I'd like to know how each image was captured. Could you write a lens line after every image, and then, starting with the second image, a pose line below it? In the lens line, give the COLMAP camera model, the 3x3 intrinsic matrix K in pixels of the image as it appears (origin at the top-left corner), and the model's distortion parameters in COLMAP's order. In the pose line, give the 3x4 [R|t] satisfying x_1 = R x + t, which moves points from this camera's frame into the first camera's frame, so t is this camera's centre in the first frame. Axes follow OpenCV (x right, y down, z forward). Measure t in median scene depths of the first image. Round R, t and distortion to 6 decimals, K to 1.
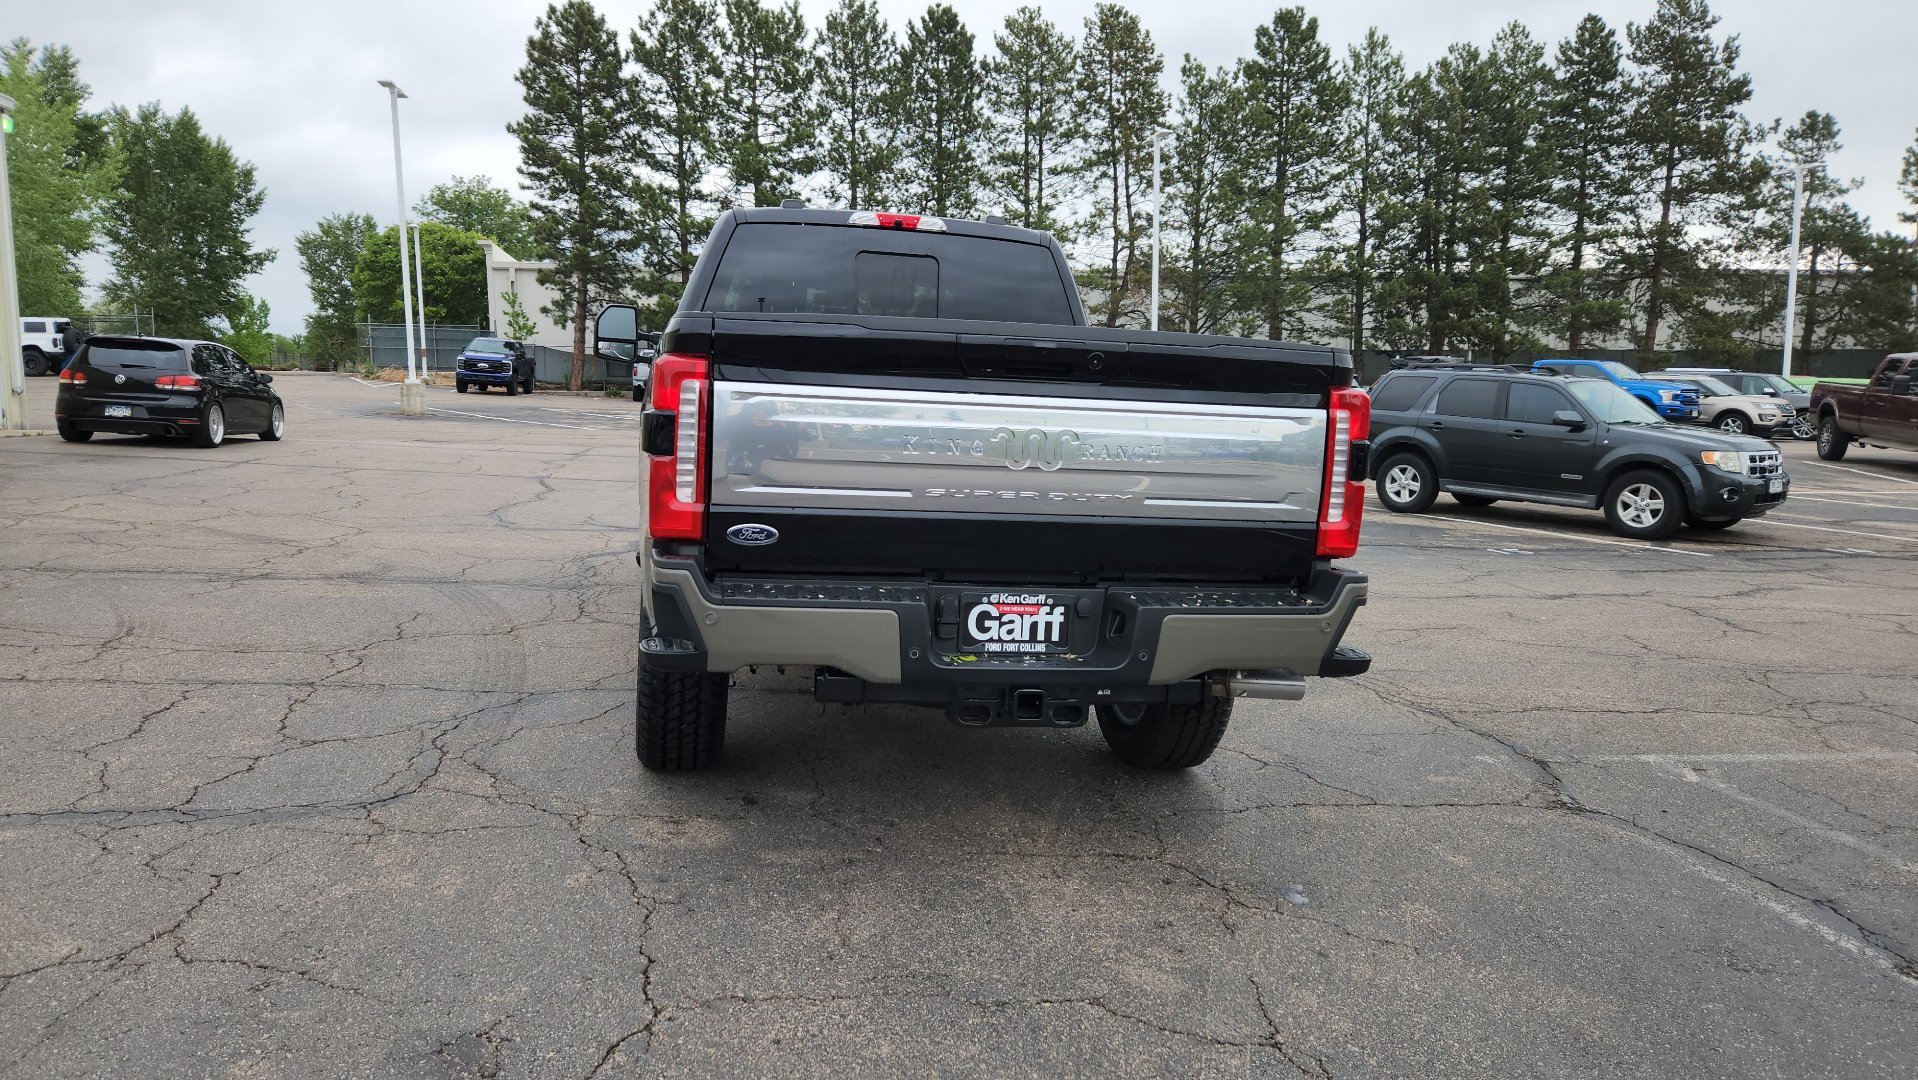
lens RADIAL K [[1280.7, 0, 919.2], [0, 1280.7, 536.3], [0, 0, 1]] dist [0.072886, -0.059429]
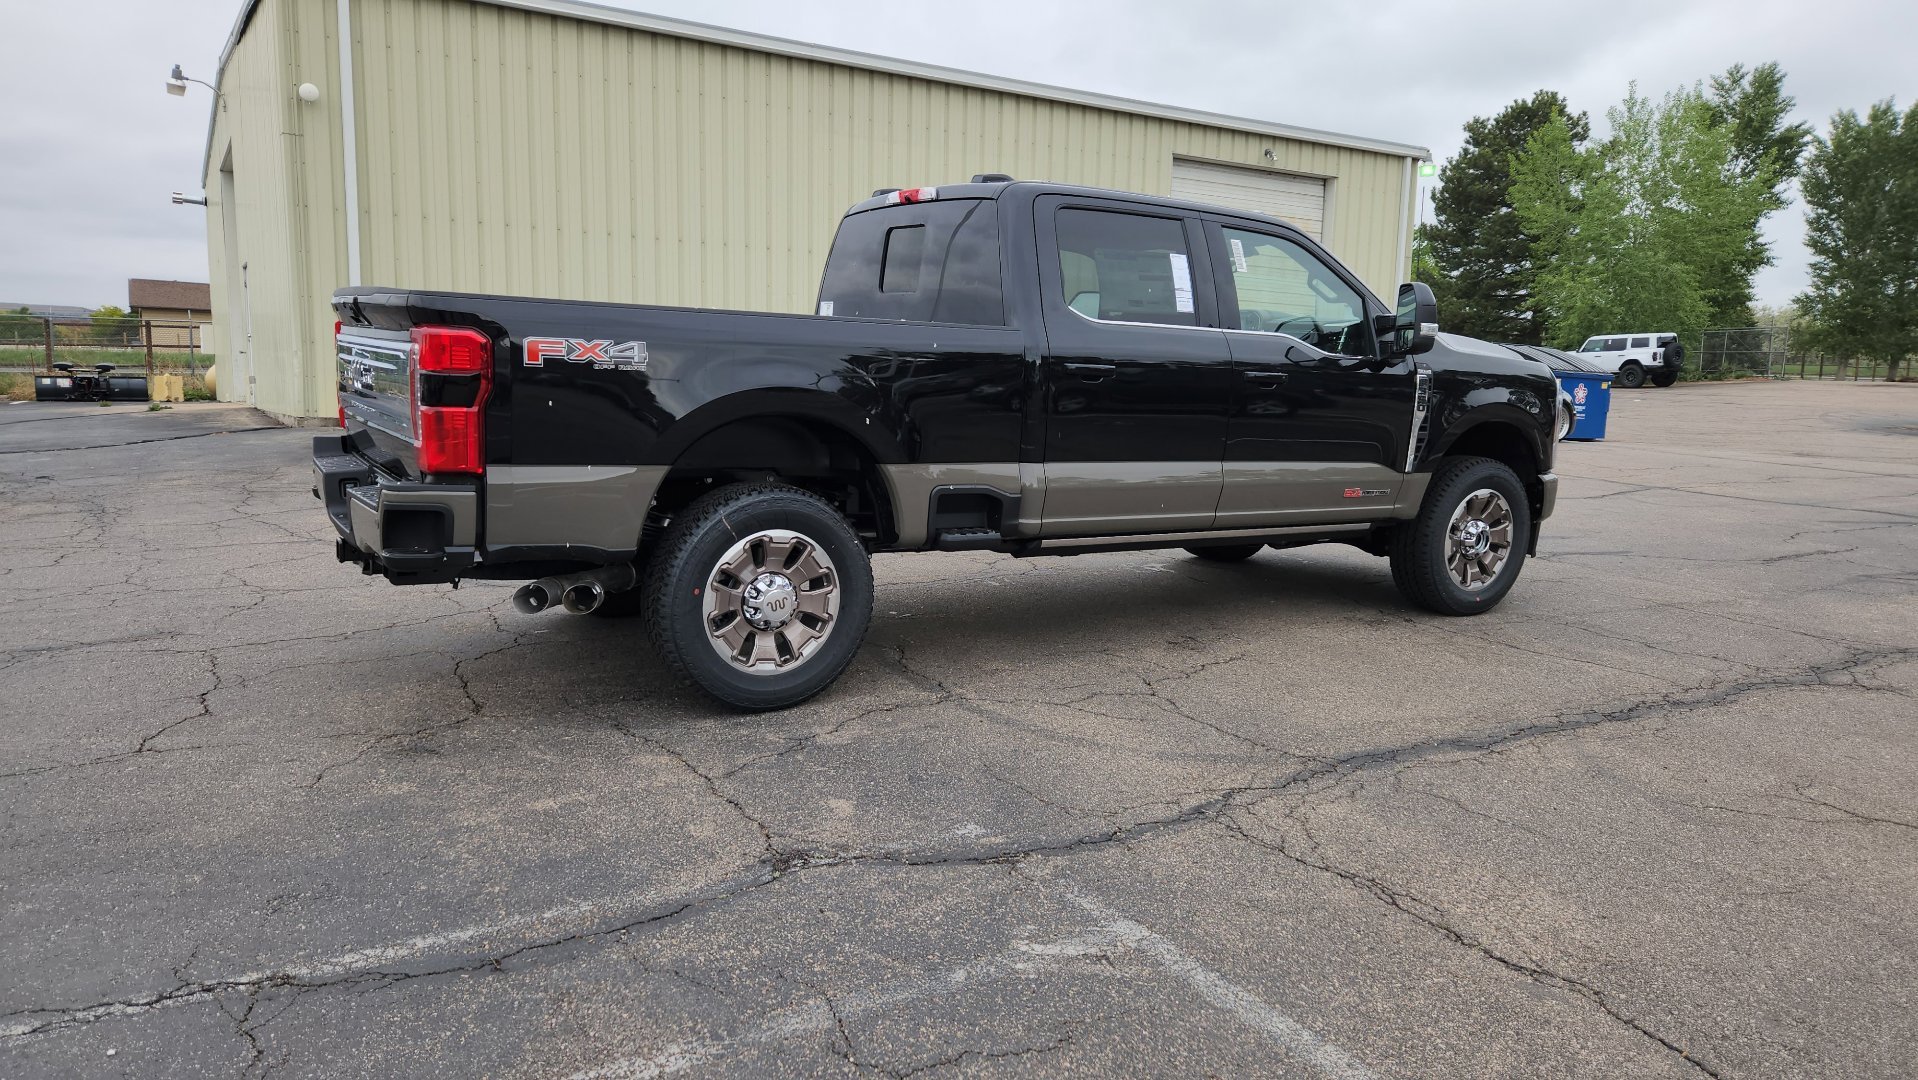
lens RADIAL K [[1278.4, 0, 935.1], [0, 1278.4, 550.1], [0, 0, 1]] dist [0.070363, -0.054292]
pose [[0.360772, 0.118730, -0.925066, 0.102095], [-0.122023, 0.989347, 0.079391, -0.004046], [0.924637, 0.084237, 0.371416, 0.064953]]
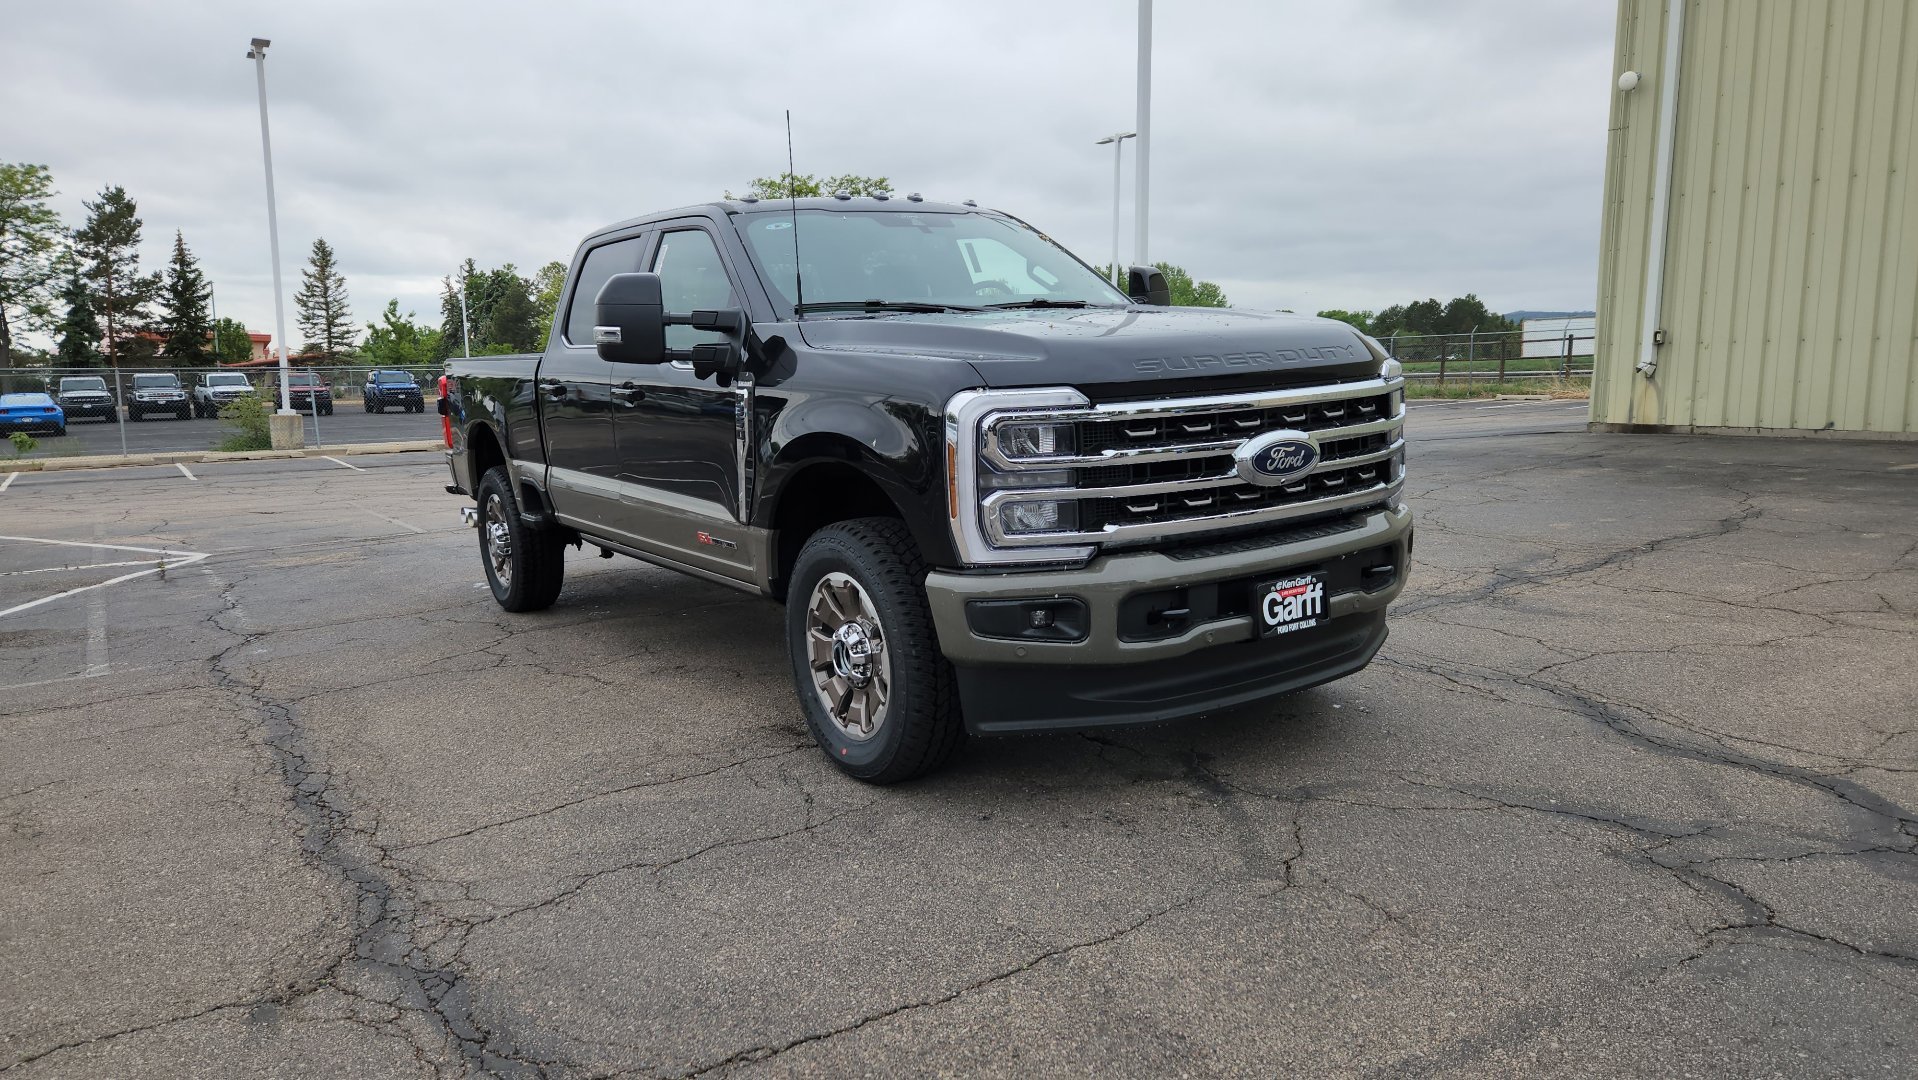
lens RADIAL K [[1283.2, 0, 922.5], [0, 1283.2, 539.8], [0, 0, 1]] dist [0.075989, -0.062243]
pose [[-0.922566, 0.054534, -0.381967, 0.029141], [-0.037336, 0.972698, 0.229052, -0.025875], [0.384030, 0.225577, -0.895341, 0.229346]]
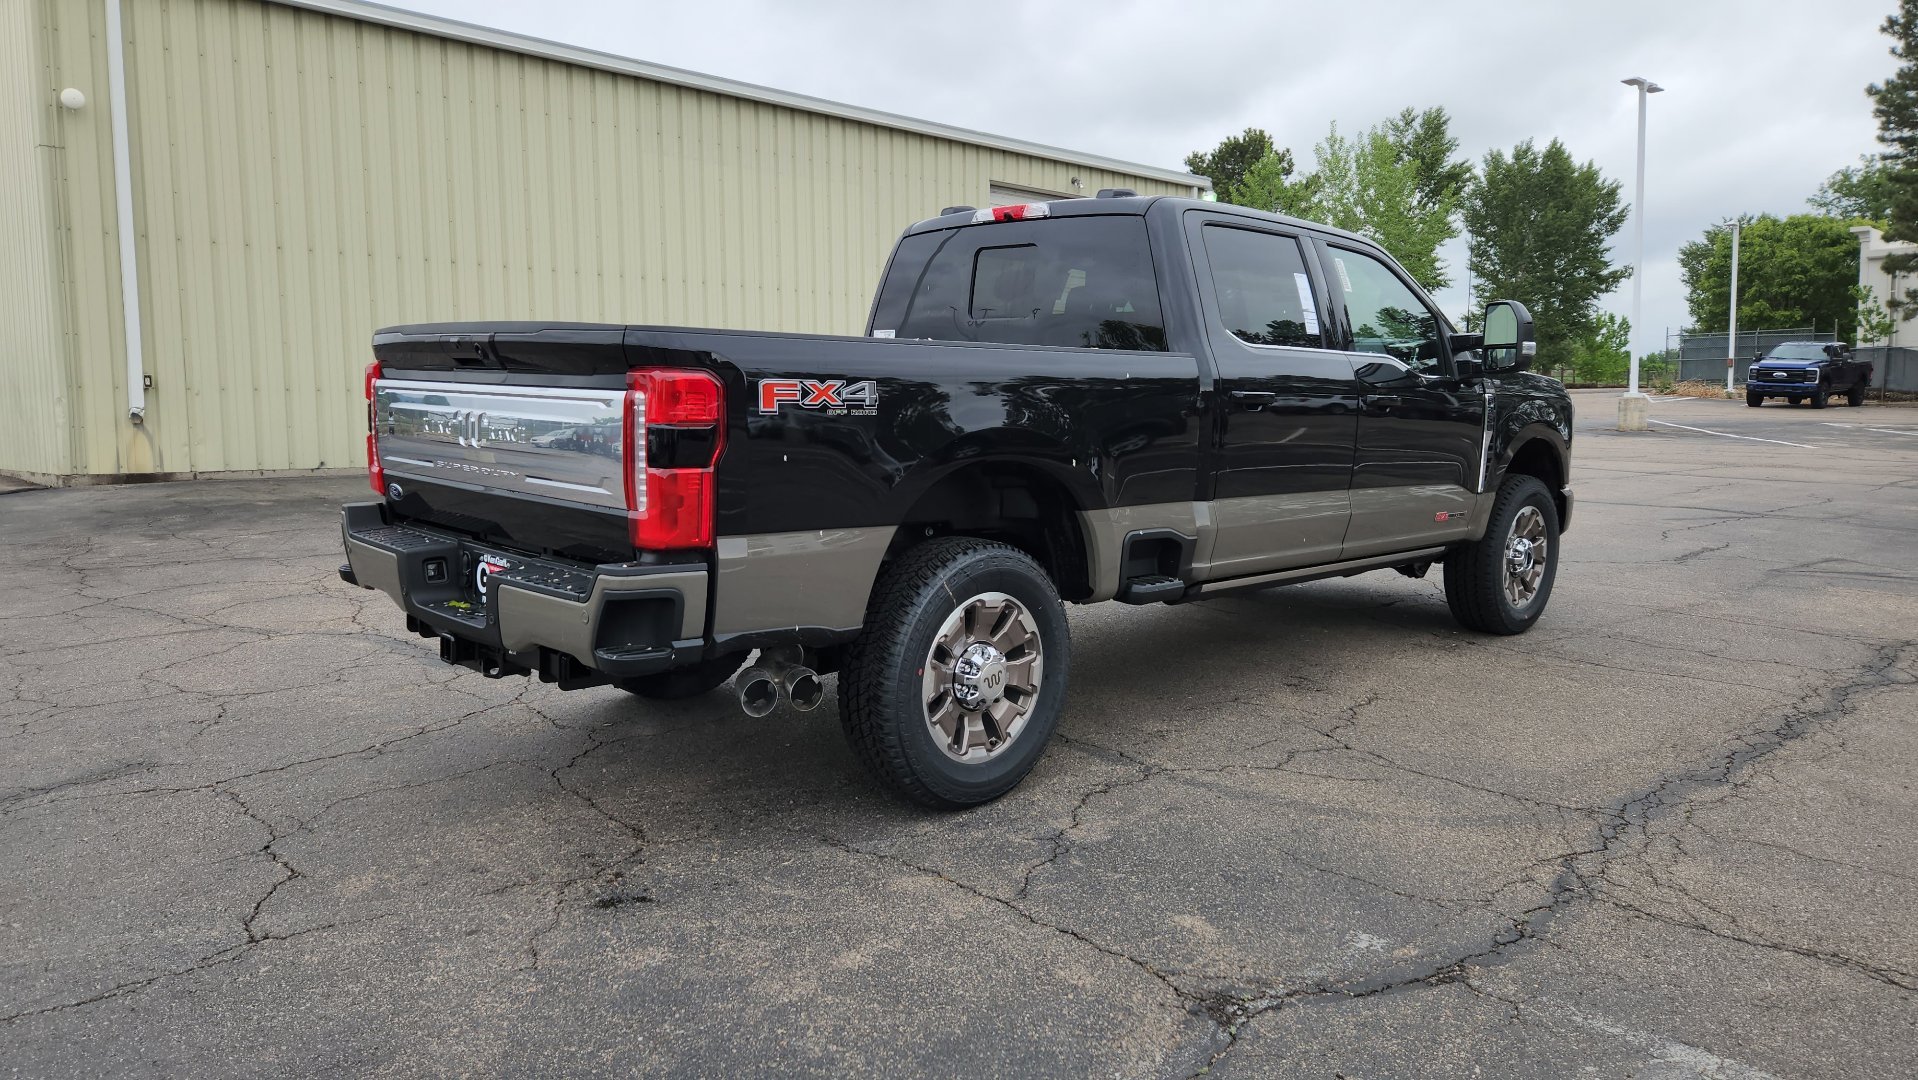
lens RADIAL K [[1278.4, 0, 924.1], [0, 1278.4, 525.1], [0, 0, 1]] dist [0.070363, -0.054292]
pose [[0.540343, 0.062748, -0.839102, 0.078370], [-0.082591, 0.996355, 0.021323, -0.002462], [0.837382, 0.057781, 0.543556, 0.043226]]
